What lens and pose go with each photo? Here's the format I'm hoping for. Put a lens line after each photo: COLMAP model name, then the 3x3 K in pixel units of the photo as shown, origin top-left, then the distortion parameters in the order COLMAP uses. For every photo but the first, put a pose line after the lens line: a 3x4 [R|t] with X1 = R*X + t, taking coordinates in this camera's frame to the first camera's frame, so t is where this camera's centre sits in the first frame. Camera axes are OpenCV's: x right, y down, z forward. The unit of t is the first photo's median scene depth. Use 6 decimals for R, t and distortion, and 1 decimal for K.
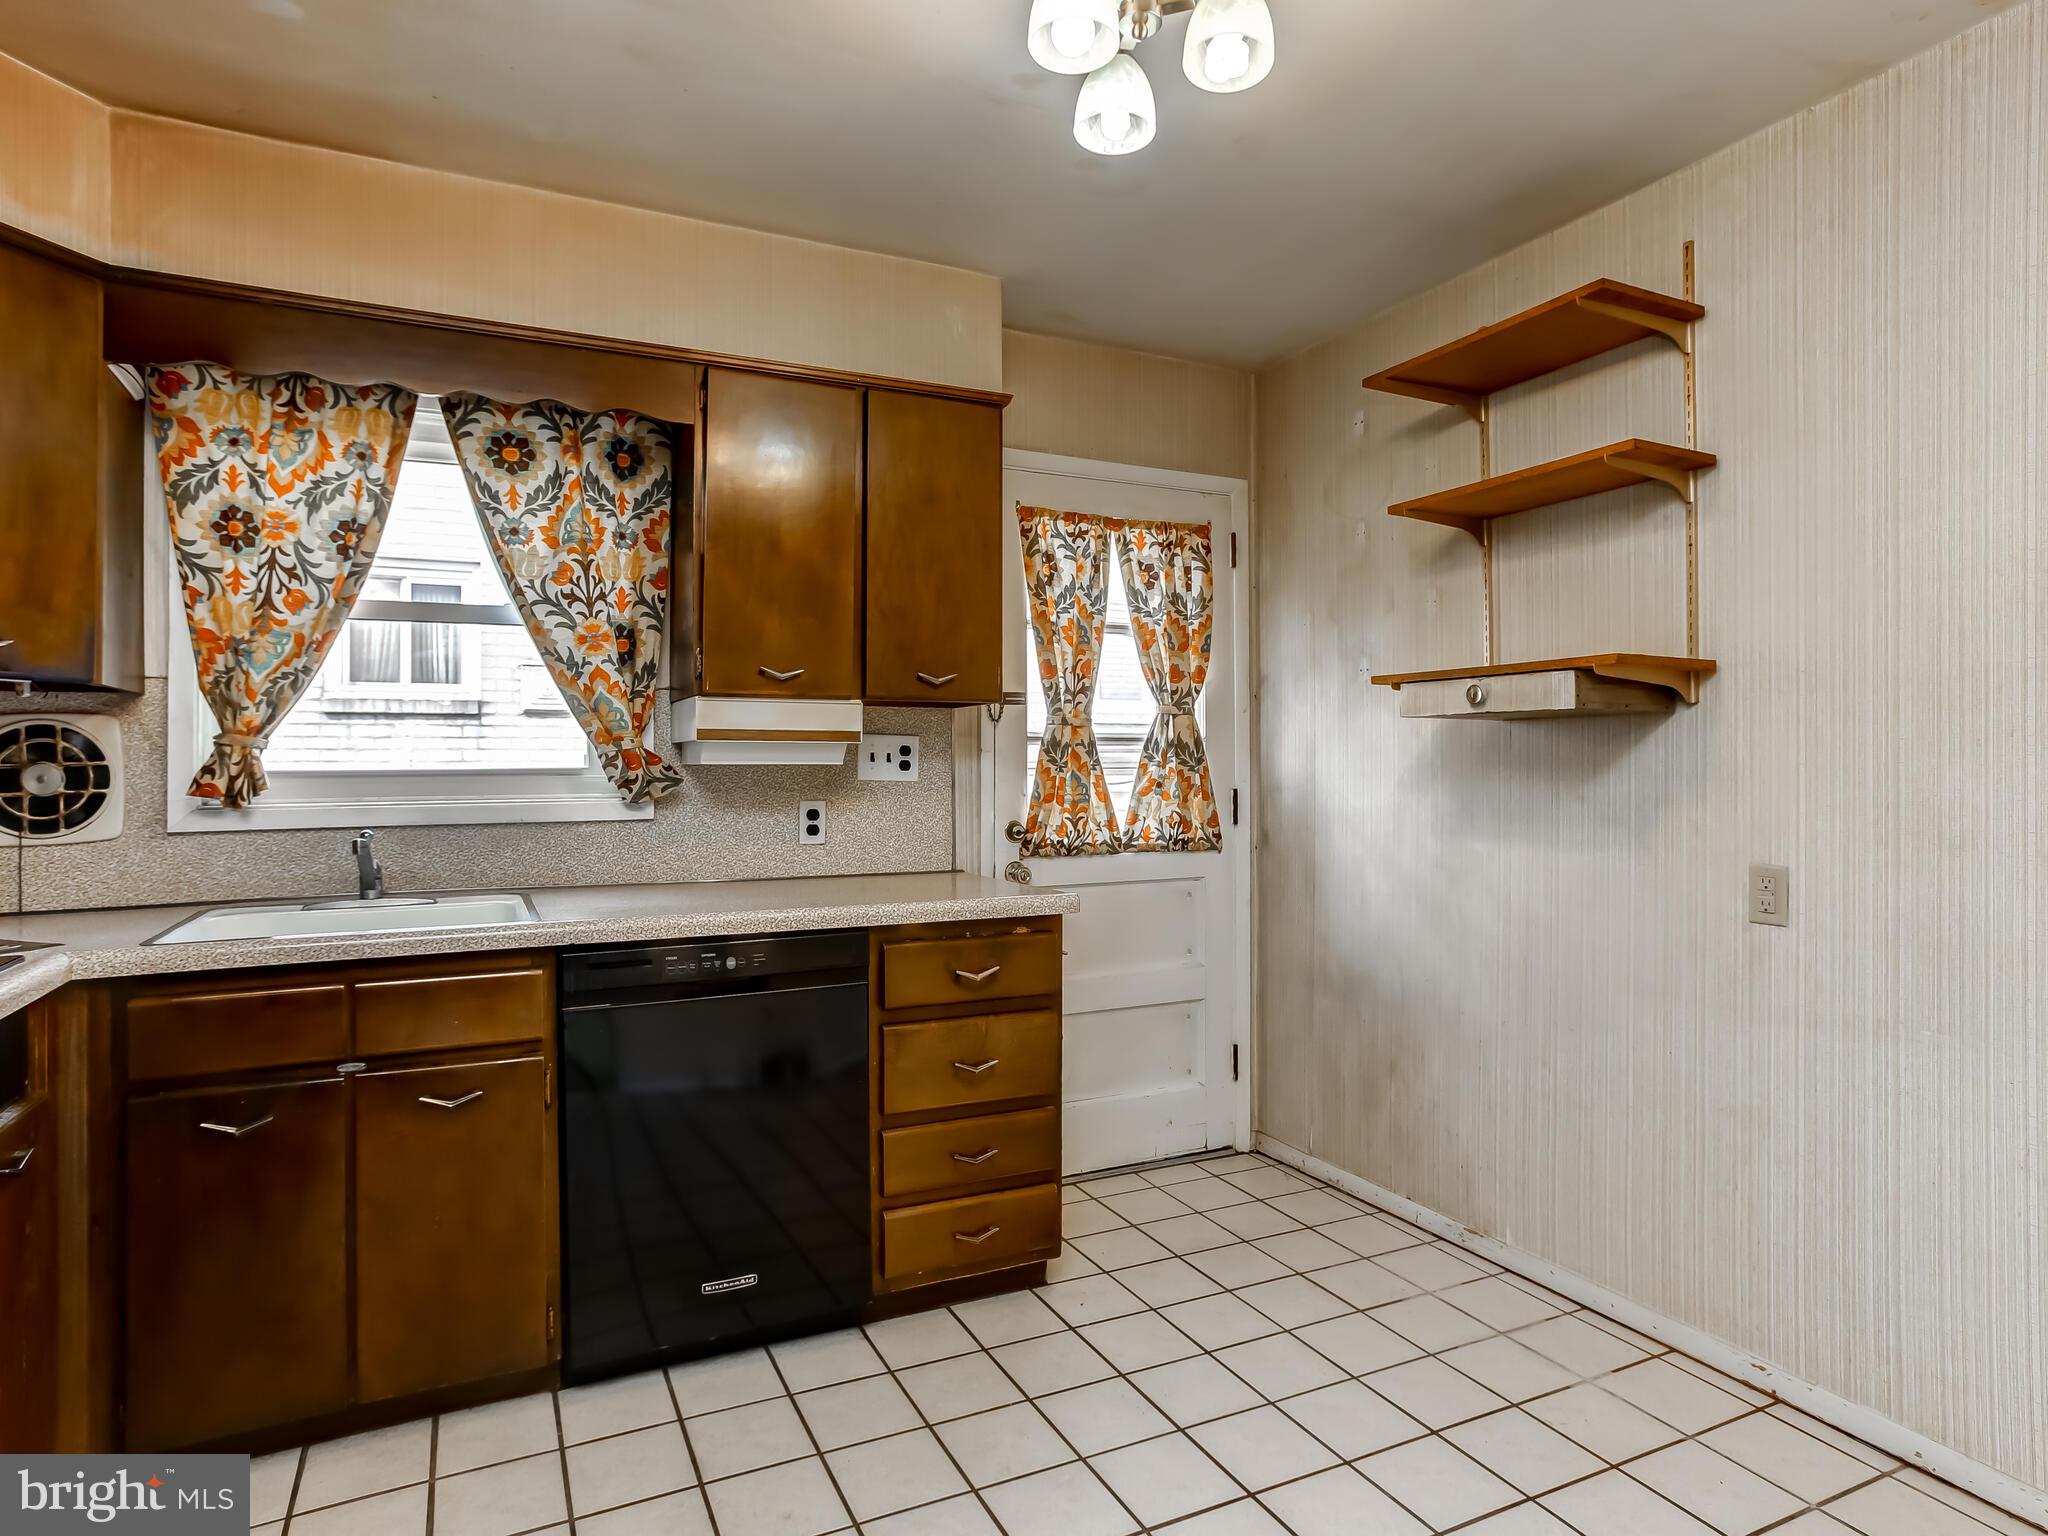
lens RADIAL K [[1095.1, 0, 1021.9], [0, 1095.1, 749.4], [0, 0, 1]] dist [-0.041070, 0.001066]
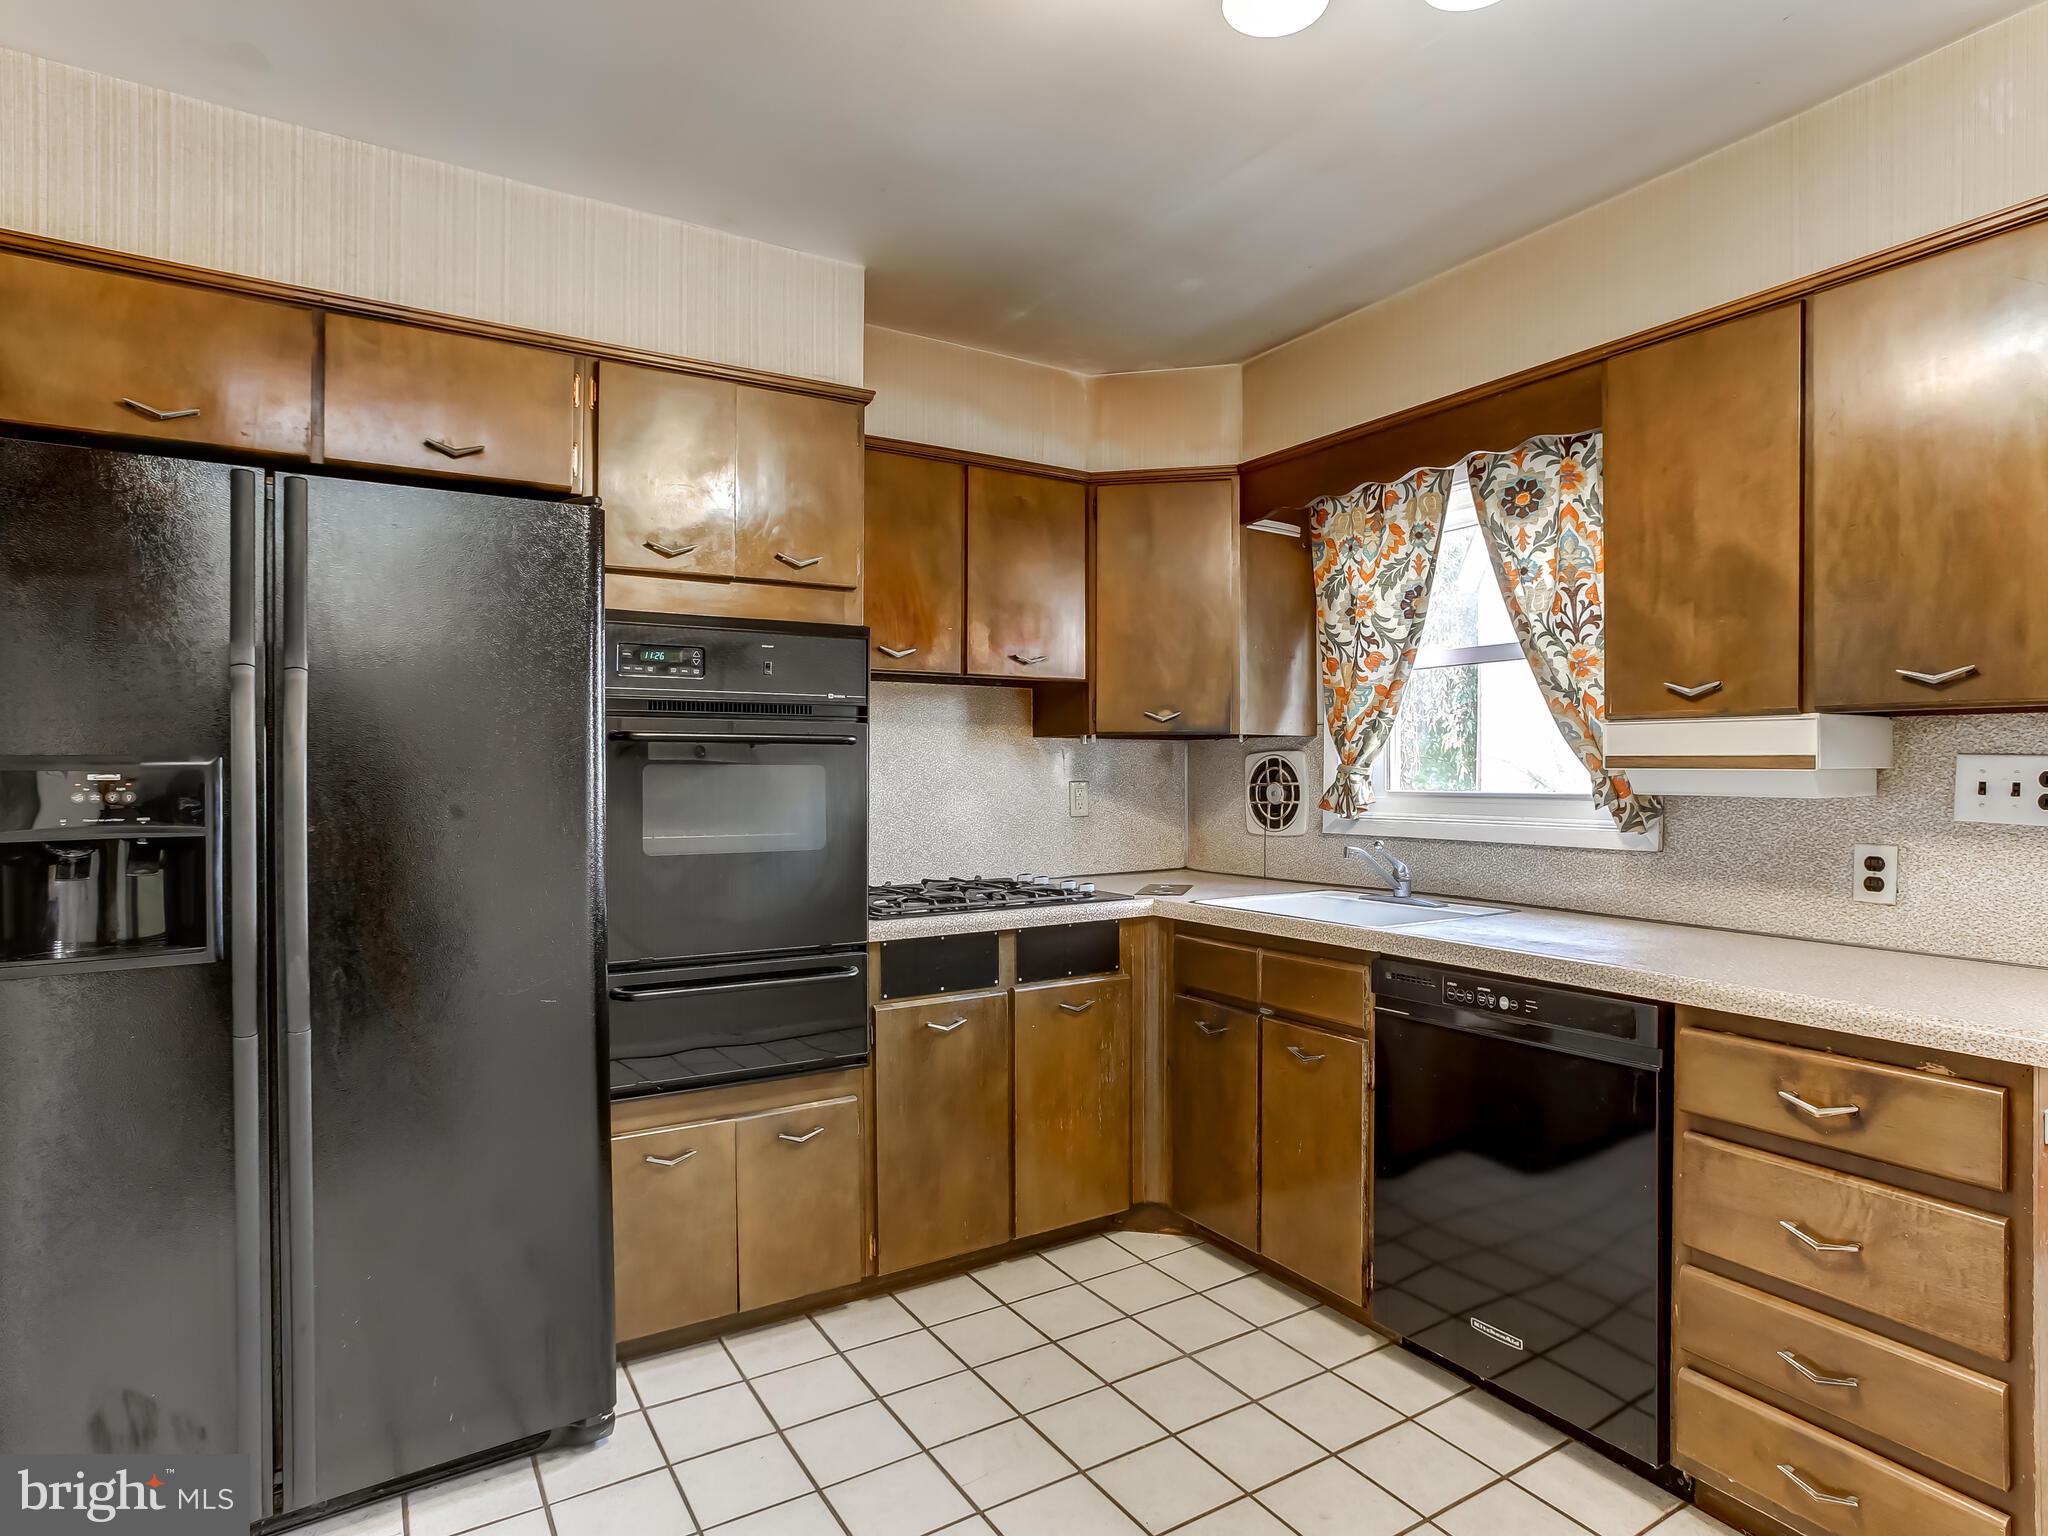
lens RADIAL K [[1058.0, 0, 1030.7], [0, 1058.0, 759.1], [0, 0, 1]] dist [-0.059005, 0.038211]
pose [[0.139948, -0.005912, -0.990141, 0.496051], [0.010086, 0.999939, -0.004545, -0.016644], [0.990107, -0.009350, 0.139999, 0.385189]]
